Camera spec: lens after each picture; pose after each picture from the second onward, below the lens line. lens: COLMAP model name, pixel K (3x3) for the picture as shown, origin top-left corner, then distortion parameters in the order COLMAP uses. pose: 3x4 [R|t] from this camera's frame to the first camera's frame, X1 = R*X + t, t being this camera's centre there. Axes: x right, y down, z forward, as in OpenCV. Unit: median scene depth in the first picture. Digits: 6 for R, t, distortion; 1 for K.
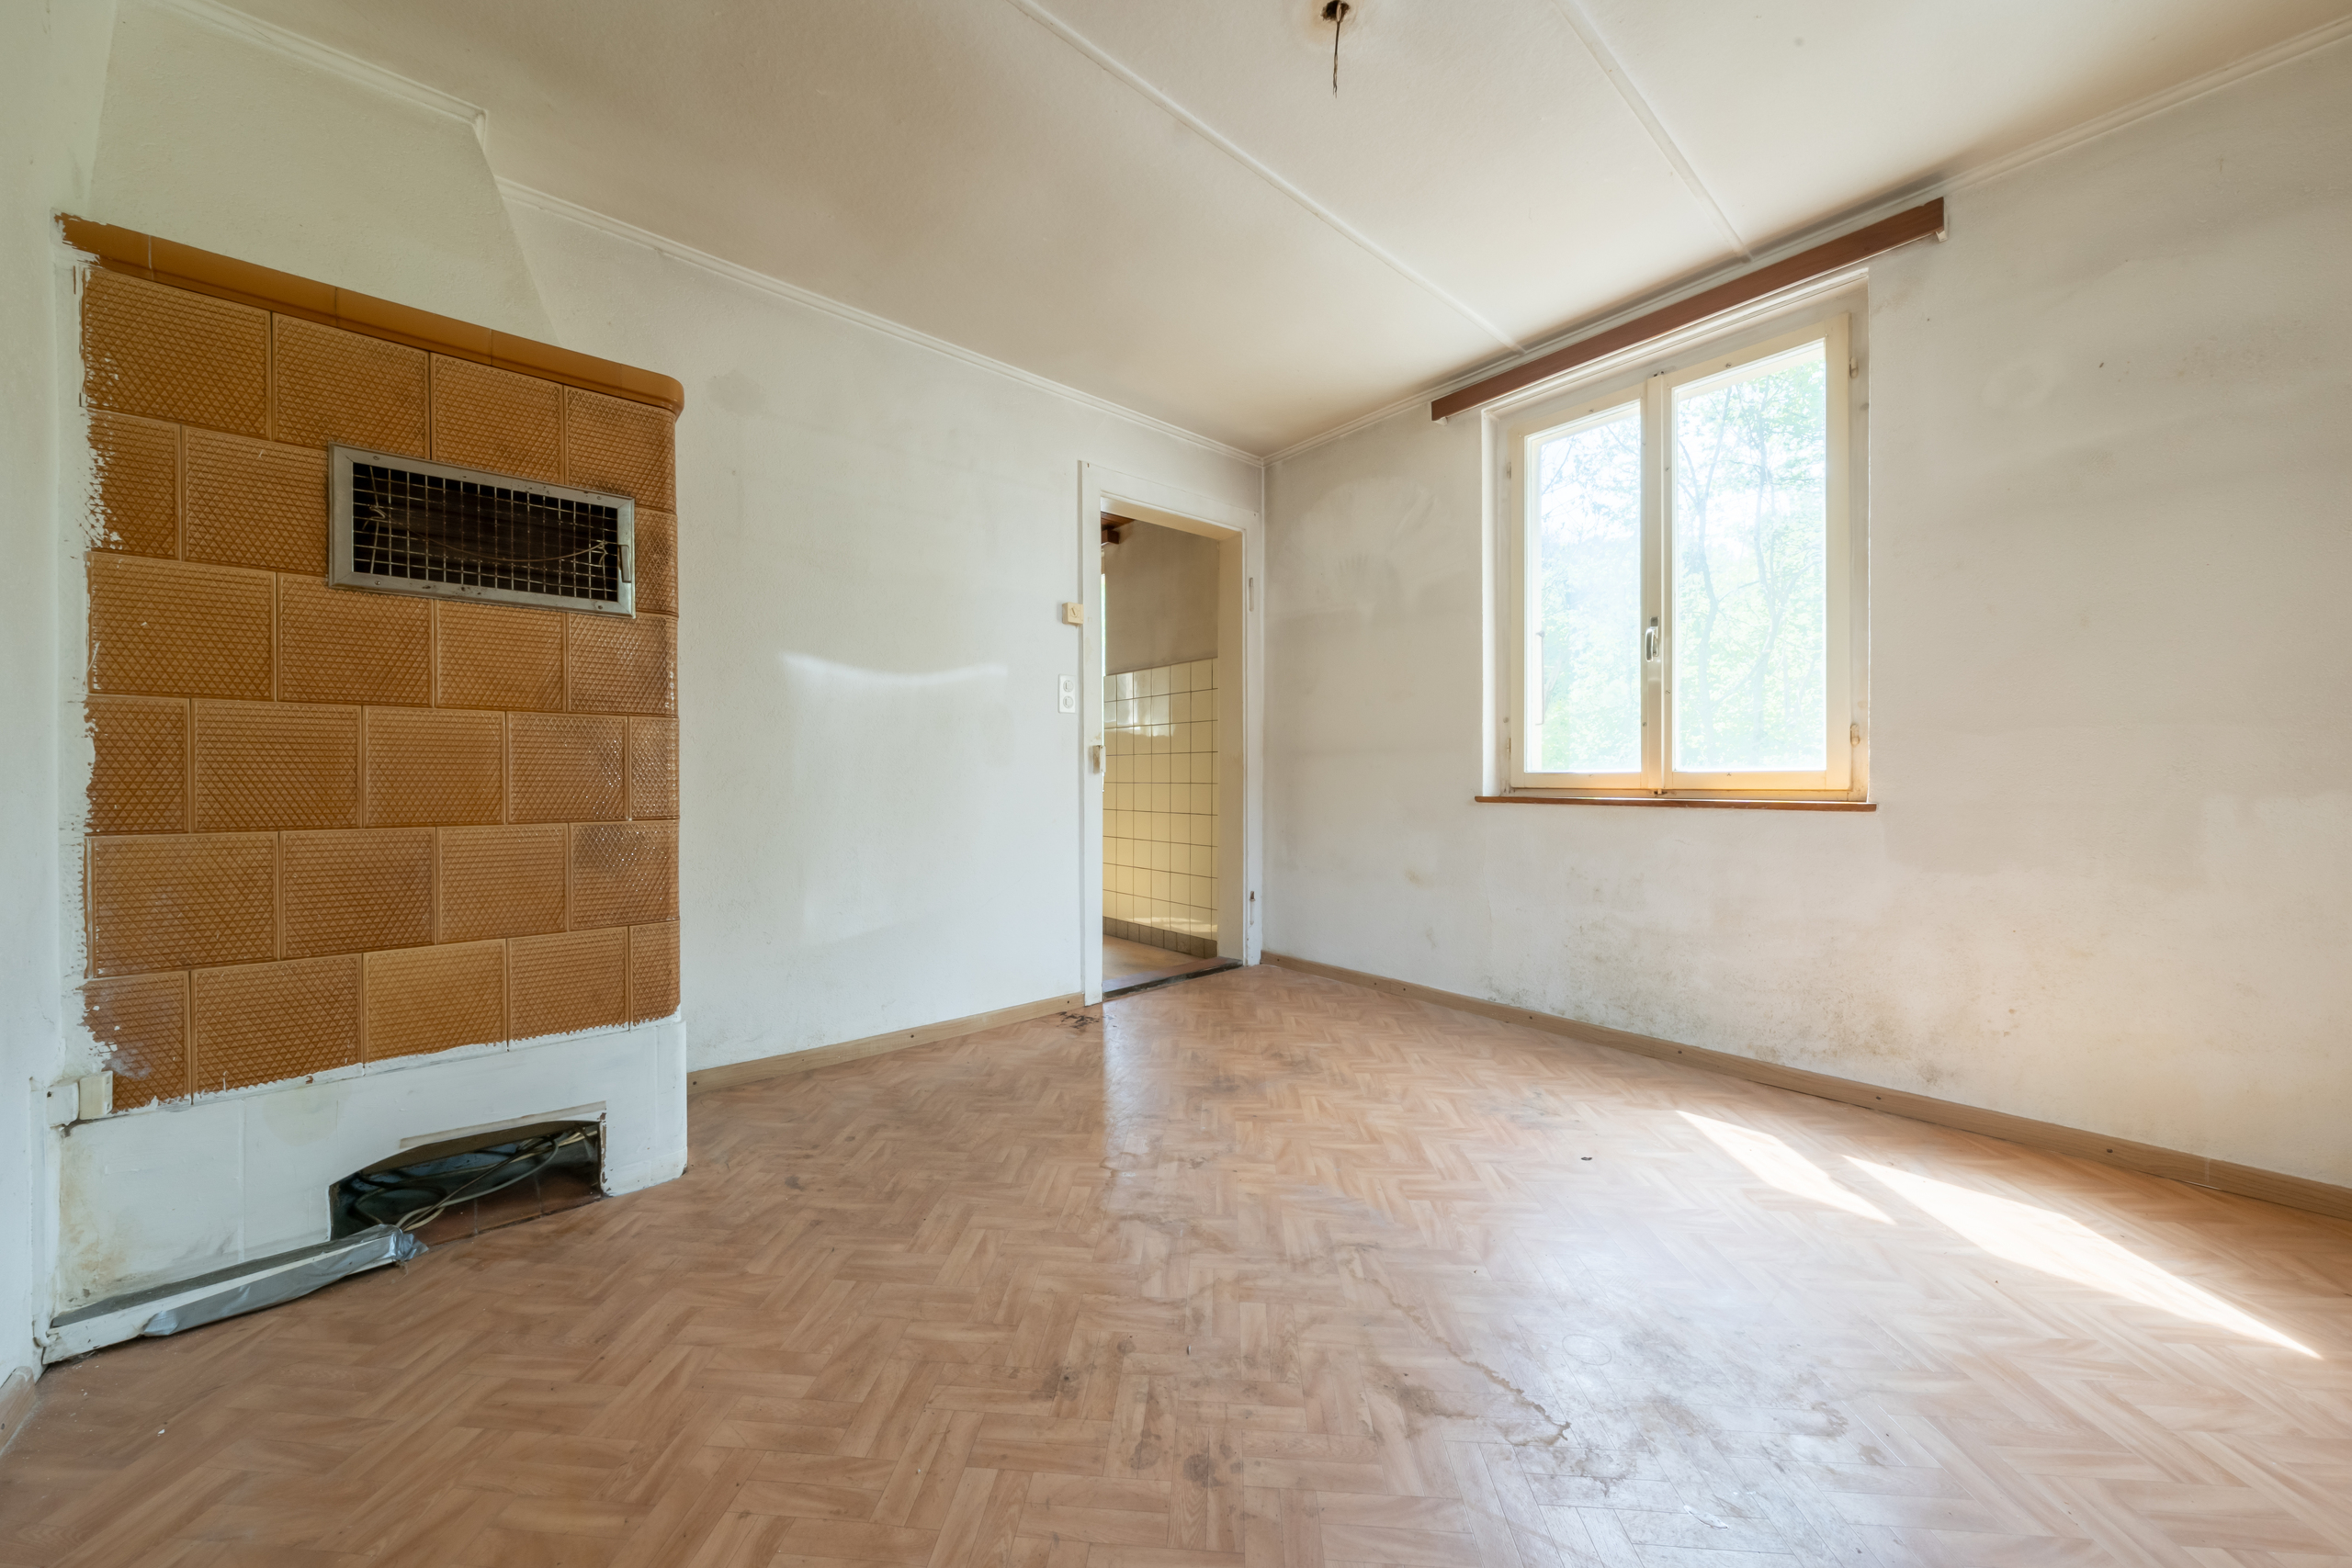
lens RADIAL K [[791.5, 0, 1176.0], [0, 791.5, 781.1], [0, 0, 1]] dist [-0.000323, 0.000048]
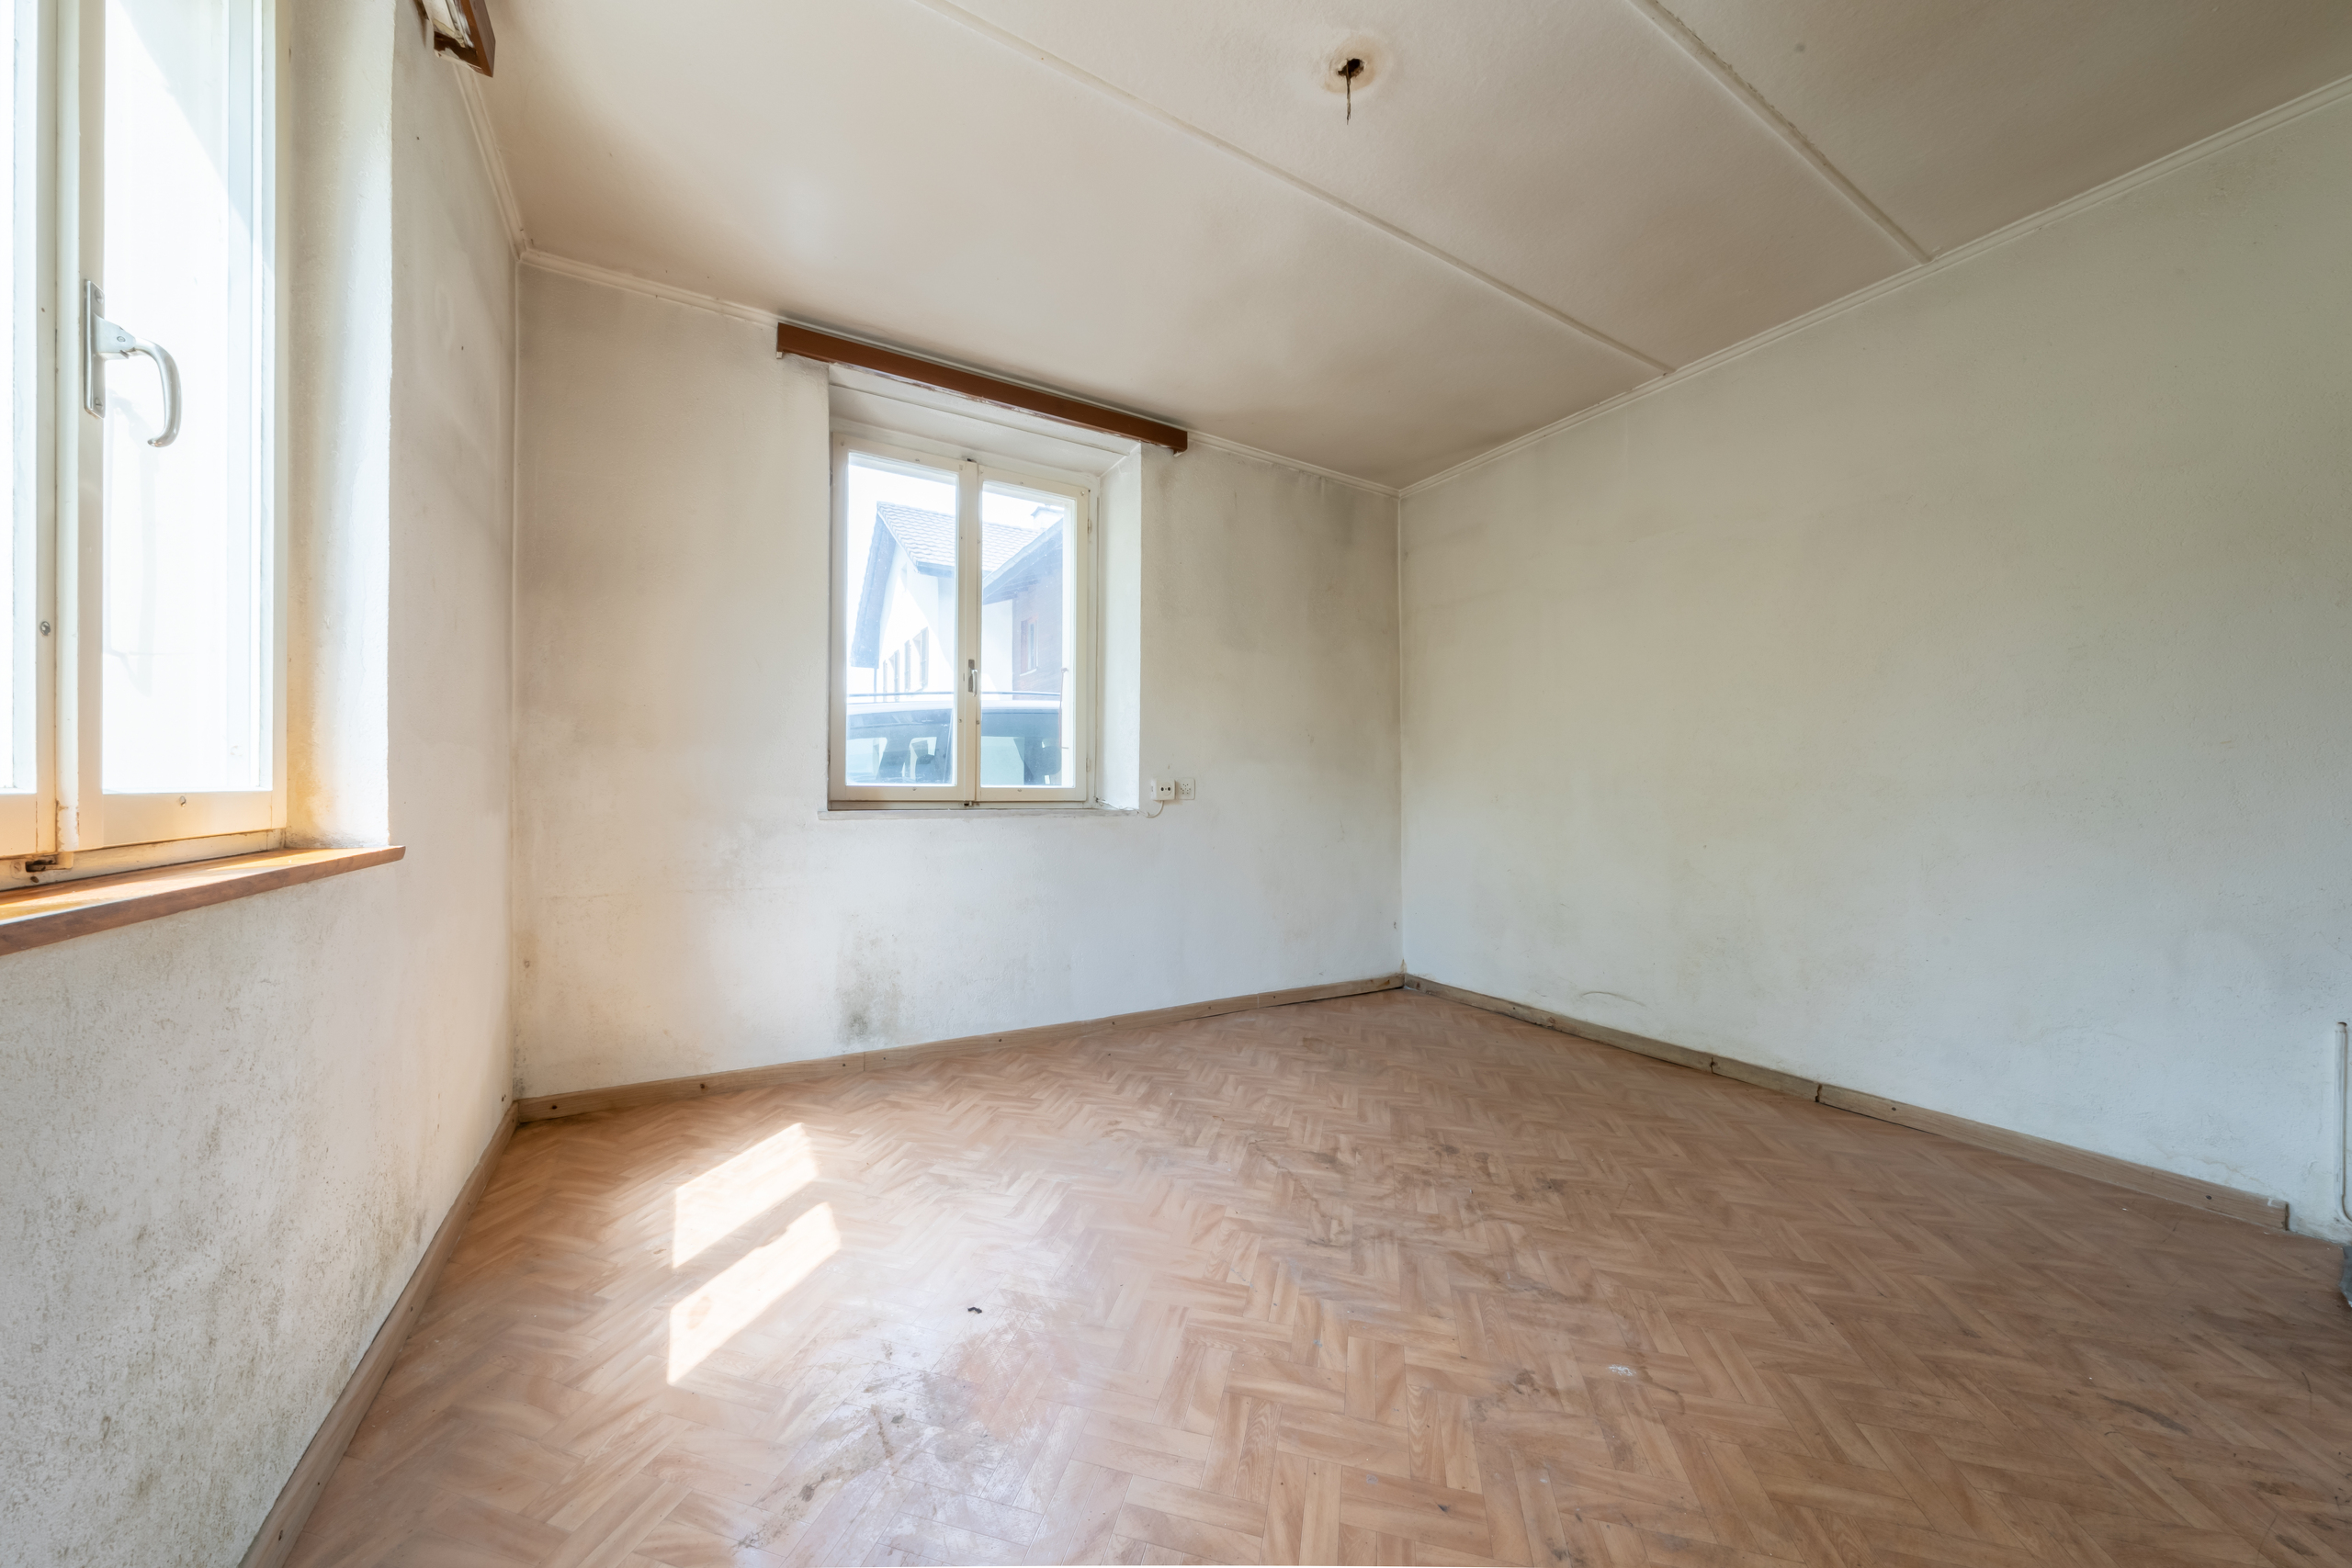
lens RADIAL K [[791.5, 0, 1175.7], [0, 791.5, 787.4], [0, 0, 1]] dist [-0.000323, 0.000048]
pose [[-0.984346, -0.004234, 0.176194, 0.247241], [-0.004375, 0.999990, -0.000414, -0.022466], [-0.176190, -0.001178, -0.984355, 2.092385]]
